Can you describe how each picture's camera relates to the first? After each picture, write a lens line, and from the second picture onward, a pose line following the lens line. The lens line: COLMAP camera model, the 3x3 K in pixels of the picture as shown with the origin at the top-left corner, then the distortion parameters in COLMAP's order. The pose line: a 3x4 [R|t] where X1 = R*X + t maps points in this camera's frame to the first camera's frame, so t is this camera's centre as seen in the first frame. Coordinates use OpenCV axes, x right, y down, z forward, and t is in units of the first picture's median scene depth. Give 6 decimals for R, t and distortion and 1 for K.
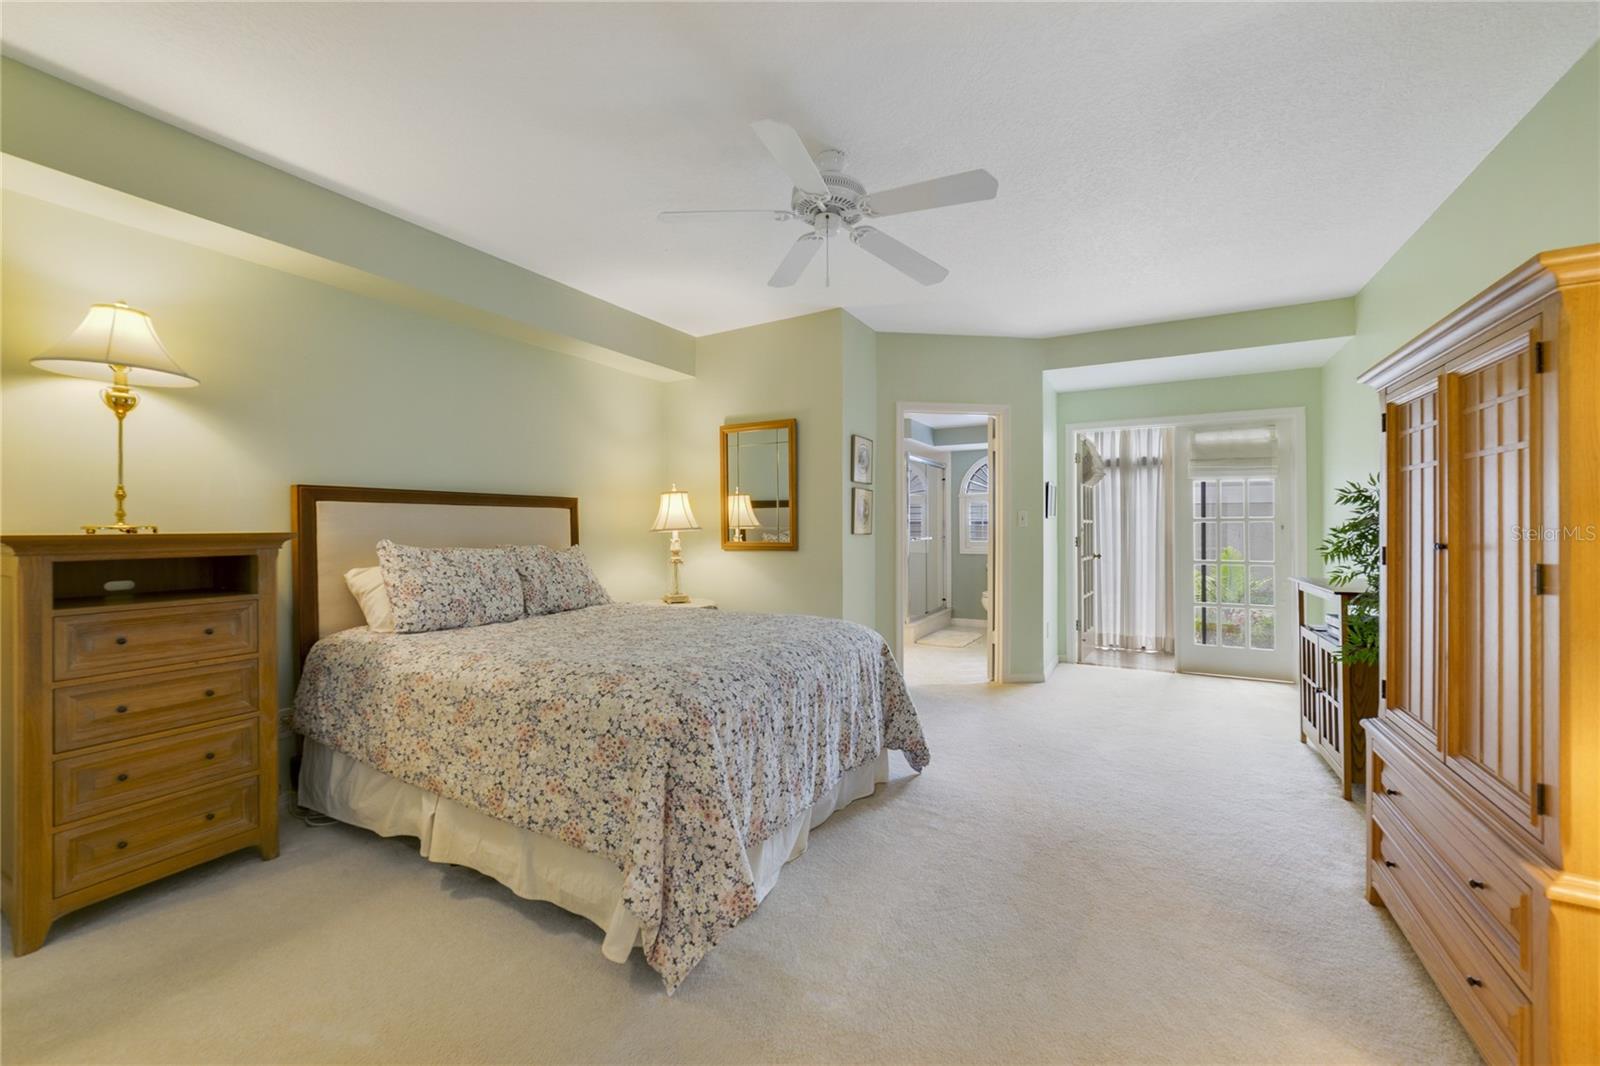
lens RADIAL K [[618.5, 0, 803.0], [0, 618.5, 527.3], [0, 0, 1]] dist [-0.017684, 0.005012]
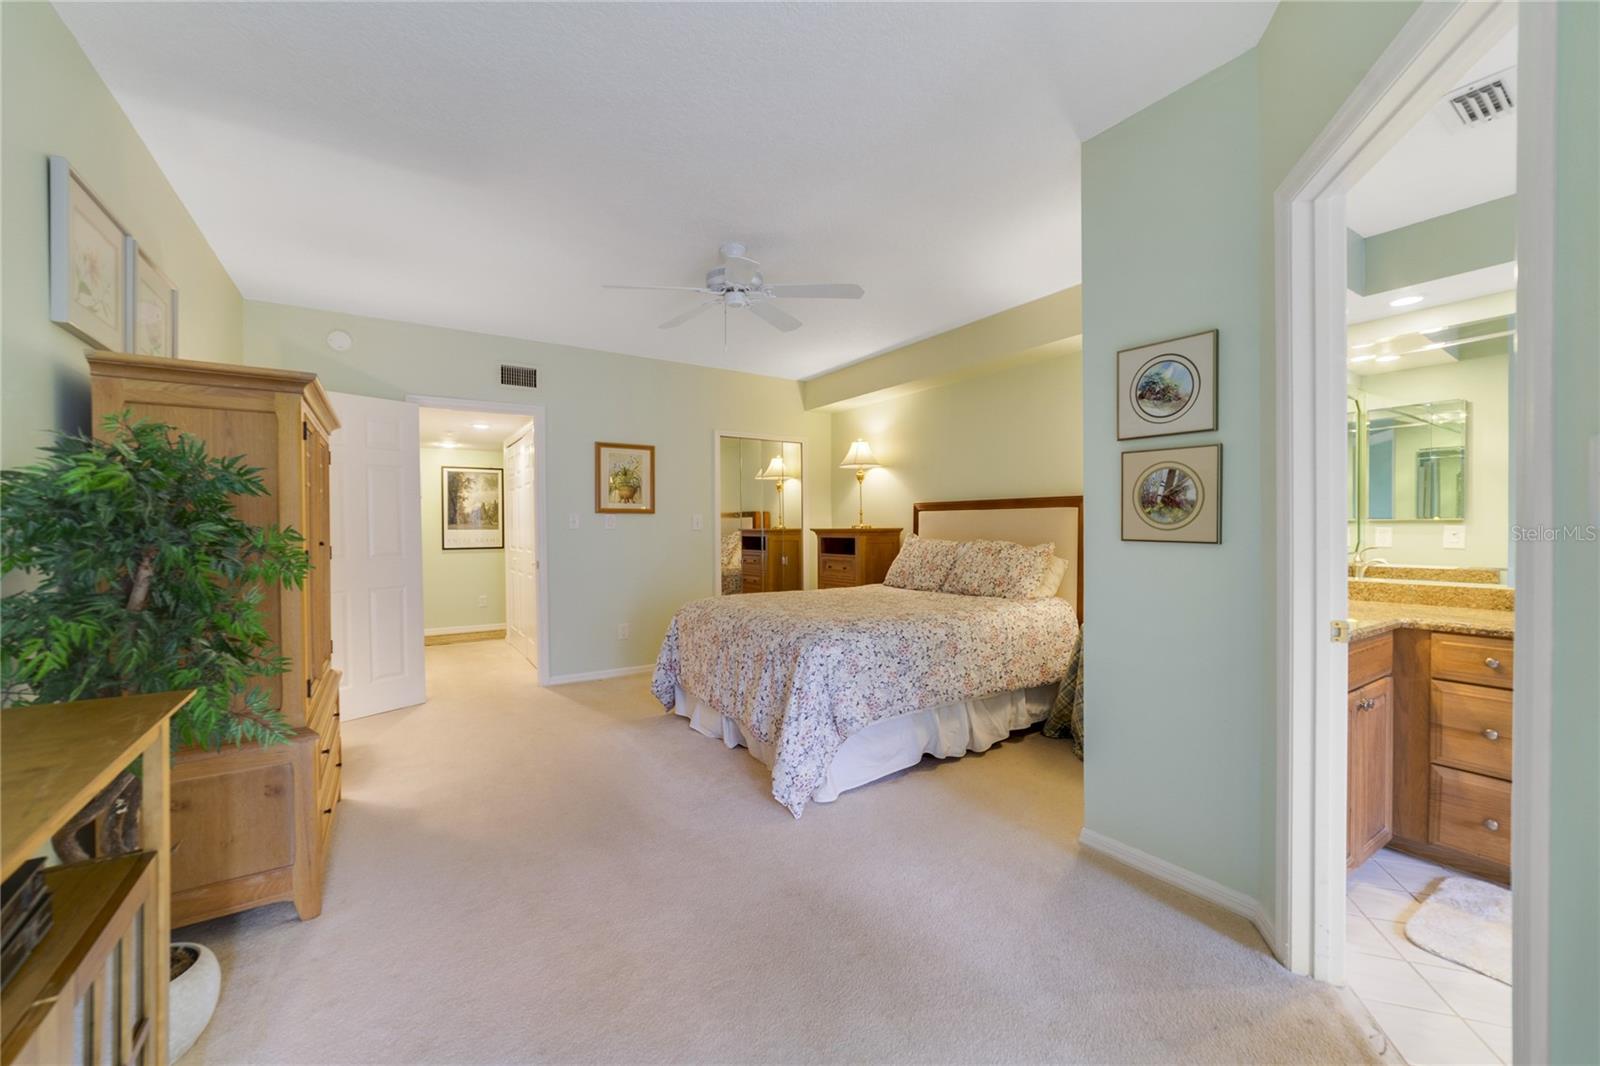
lens RADIAL K [[618.5, 0, 803.0], [0, 618.5, 527.3], [0, 0, 1]] dist [-0.017684, 0.005012]
pose [[-0.452460, 0.018467, -0.891594, 1.131654], [0.013693, 0.999812, 0.013759, -0.027803], [0.891680, -0.005983, -0.452627, 1.640828]]
